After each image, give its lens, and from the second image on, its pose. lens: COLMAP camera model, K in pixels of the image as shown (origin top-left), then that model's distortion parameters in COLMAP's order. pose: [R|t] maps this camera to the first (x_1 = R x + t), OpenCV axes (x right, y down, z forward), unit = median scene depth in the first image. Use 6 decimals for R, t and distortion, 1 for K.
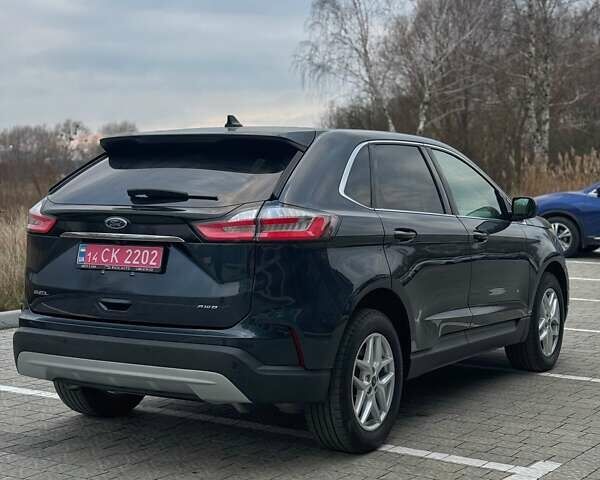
lens RADIAL K [[1305.9, 0, 300.0], [0, 1305.9, 240.0], [0, 0, 1]] dist [-0.008164, -0.456523]
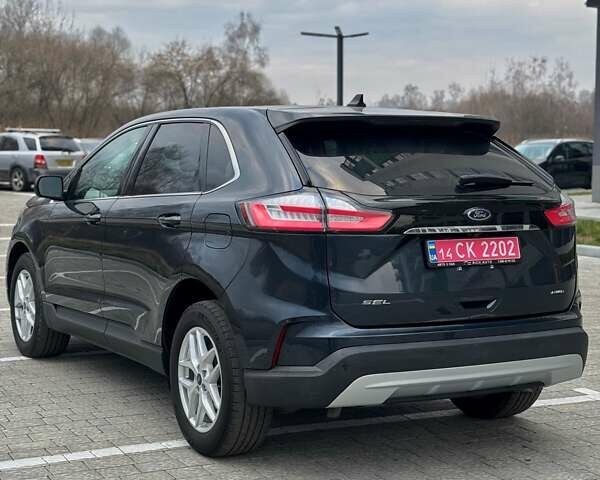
lens RADIAL K [[1305.9, 0, 300.0], [0, 1305.9, 240.0], [0, 0, 1]] dist [-0.008164, -0.456523]
pose [[0.485883, -0.063884, 0.871686, -1.002059], [0.046823, 0.997796, 0.047028, -0.043763], [-0.872769, 0.017965, 0.487803, 0.658913]]
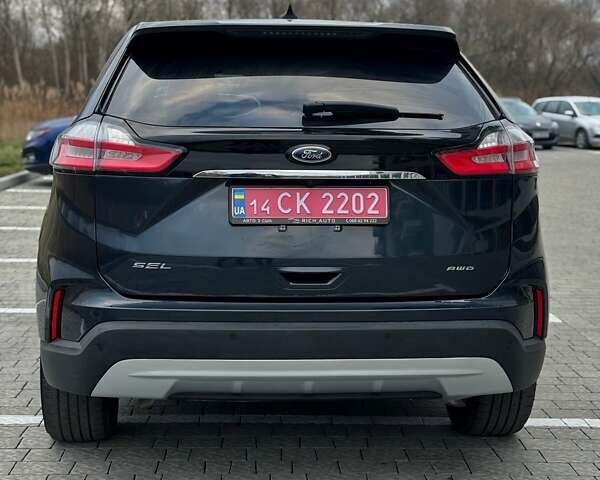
lens RADIAL K [[1305.9, 0, 300.0], [0, 1305.9, 240.0], [0, 0, 1]] dist [-0.008164, -0.456523]
pose [[0.826790, -0.056813, 0.559634, -0.522607], [0.027870, 0.997802, 0.060120, -0.009475], [-0.561820, -0.034110, 0.826556, 0.444257]]
